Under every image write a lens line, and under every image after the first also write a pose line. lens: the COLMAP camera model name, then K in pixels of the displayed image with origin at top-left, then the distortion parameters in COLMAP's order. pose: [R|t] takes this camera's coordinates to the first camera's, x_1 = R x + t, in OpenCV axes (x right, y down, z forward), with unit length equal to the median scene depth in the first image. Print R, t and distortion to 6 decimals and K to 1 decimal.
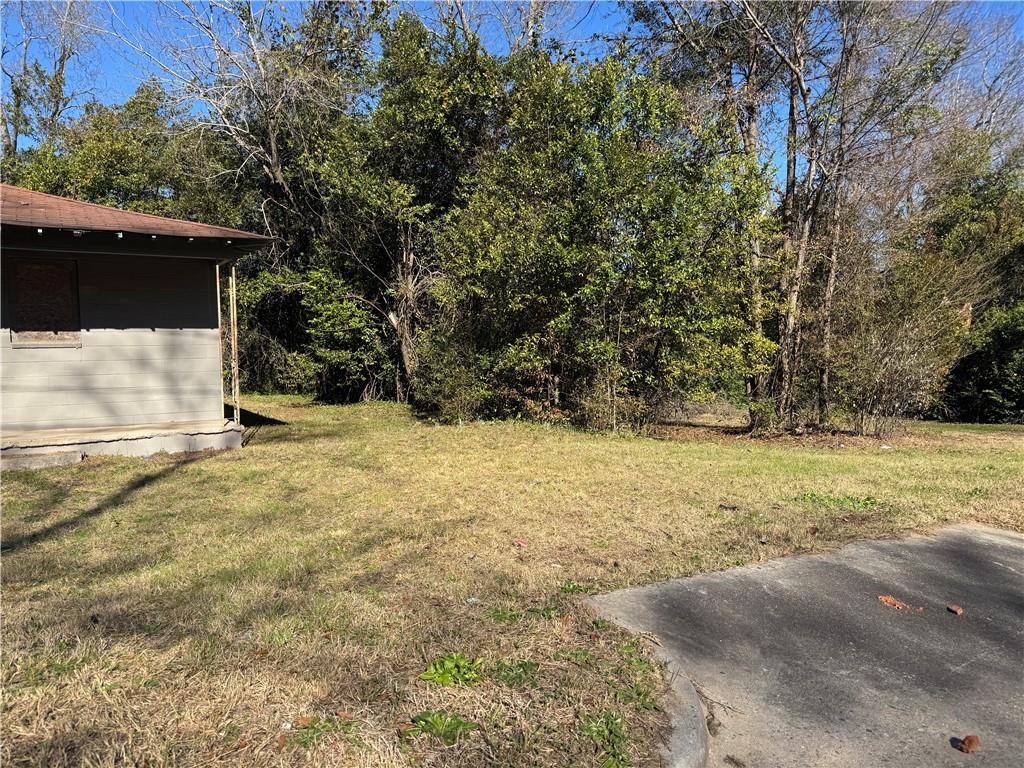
lens RADIAL K [[706.6, 0, 512.5], [0, 706.6, 393.5], [0, 0, 1]] dist [0.098895, -0.163756]
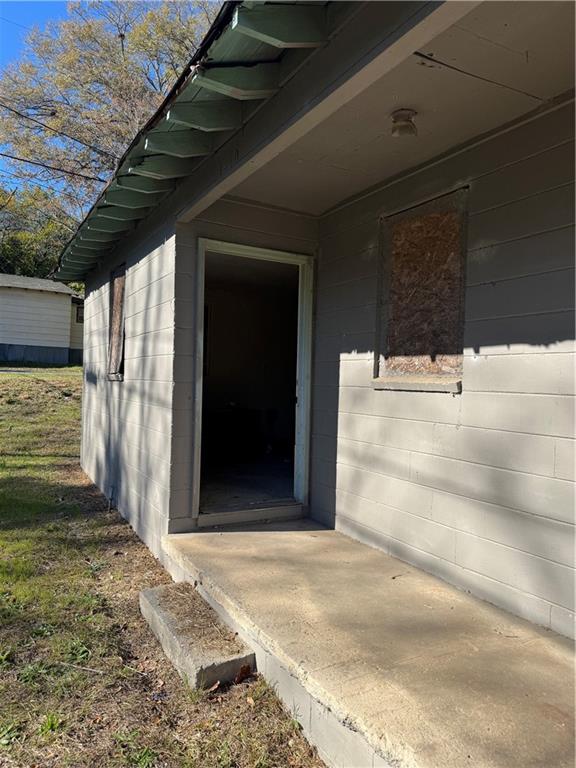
lens RADIAL K [[529.9, 0, 286.5], [0, 529.9, 392.9], [0, 0, 1]] dist [0.098895, -0.163756]
pose [[-0.078579, 0.035789, -0.996265, -0.283426], [-0.089292, 0.995086, 0.042789, -0.068038], [0.992901, 0.092321, -0.074997, 0.917887]]
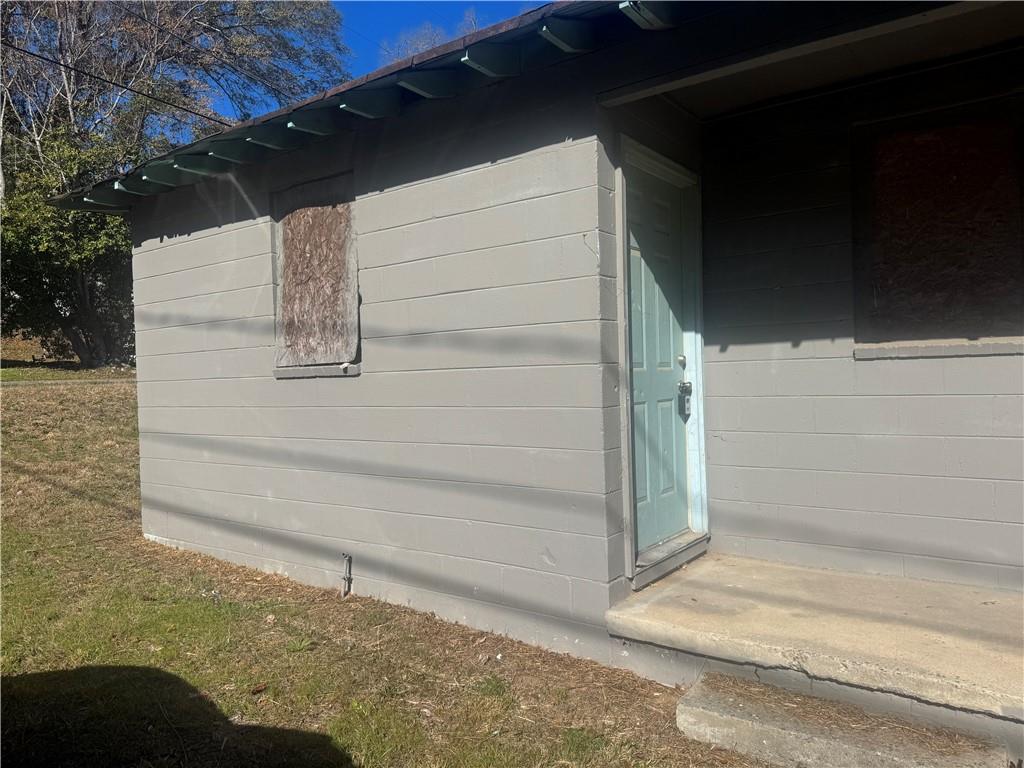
lens RADIAL K [[714.4, 0, 512.0], [0, 714.4, 384.0], [0, 0, 1]] dist [0.109667, -0.154245]
pose [[0.341651, 0.019603, -0.939622, -0.371501], [-0.034792, 0.999361, 0.008199, -0.044011], [0.939183, 0.029890, 0.342115, 0.652943]]
